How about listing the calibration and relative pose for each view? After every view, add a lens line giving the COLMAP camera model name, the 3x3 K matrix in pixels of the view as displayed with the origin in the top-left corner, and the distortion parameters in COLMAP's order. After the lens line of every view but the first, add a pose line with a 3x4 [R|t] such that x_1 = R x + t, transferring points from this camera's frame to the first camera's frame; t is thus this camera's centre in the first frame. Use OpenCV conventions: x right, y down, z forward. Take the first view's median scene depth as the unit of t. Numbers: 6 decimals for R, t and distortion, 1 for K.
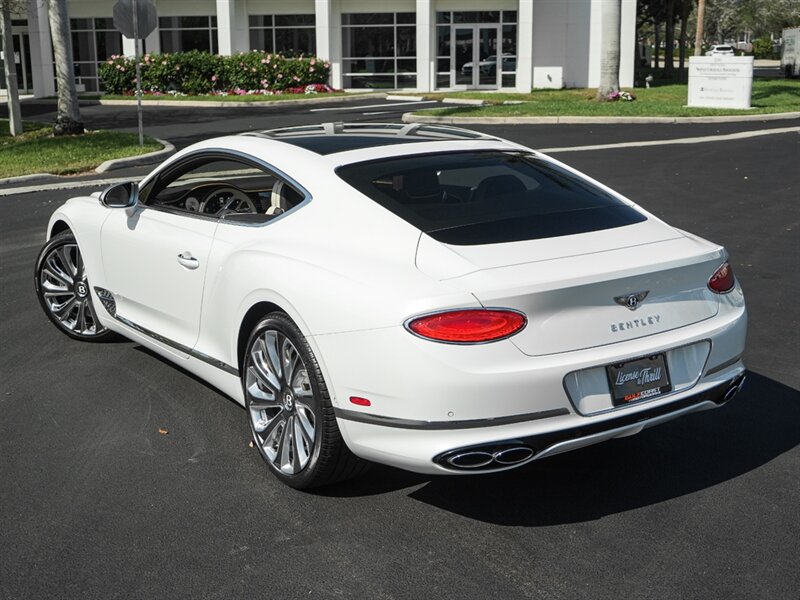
lens RADIAL K [[1035.0, 0, 425.6], [0, 1035.0, 299.1], [0, 0, 1]] dist [-0.009921, 0.007623]
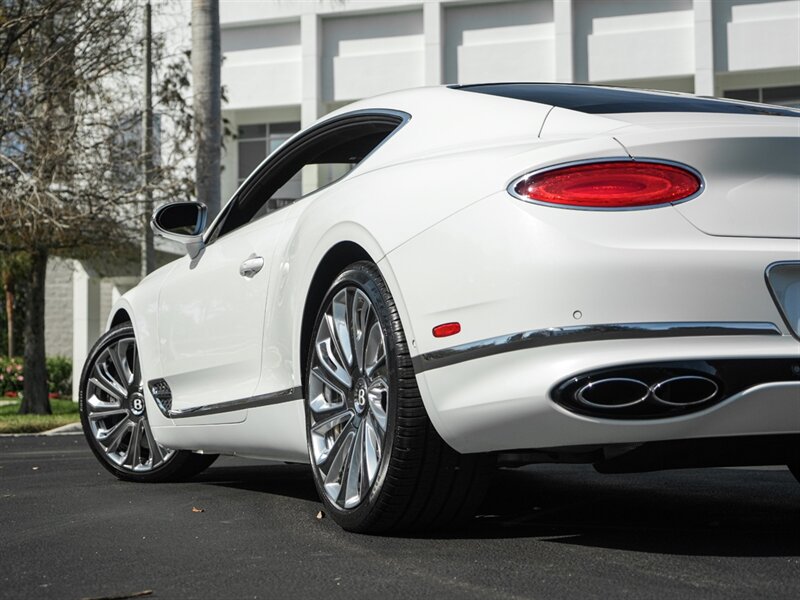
lens RADIAL K [[1457.1, 0, 400.0], [0, 1457.1, 300.0], [0, 0, 1]] dist [-0.011292, -0.018765]
pose [[0.976046, -0.018186, -0.216801, 0.065434], [-0.045756, 0.957055, -0.286274, 0.212253], [0.212697, 0.289337, 0.933297, 0.088336]]
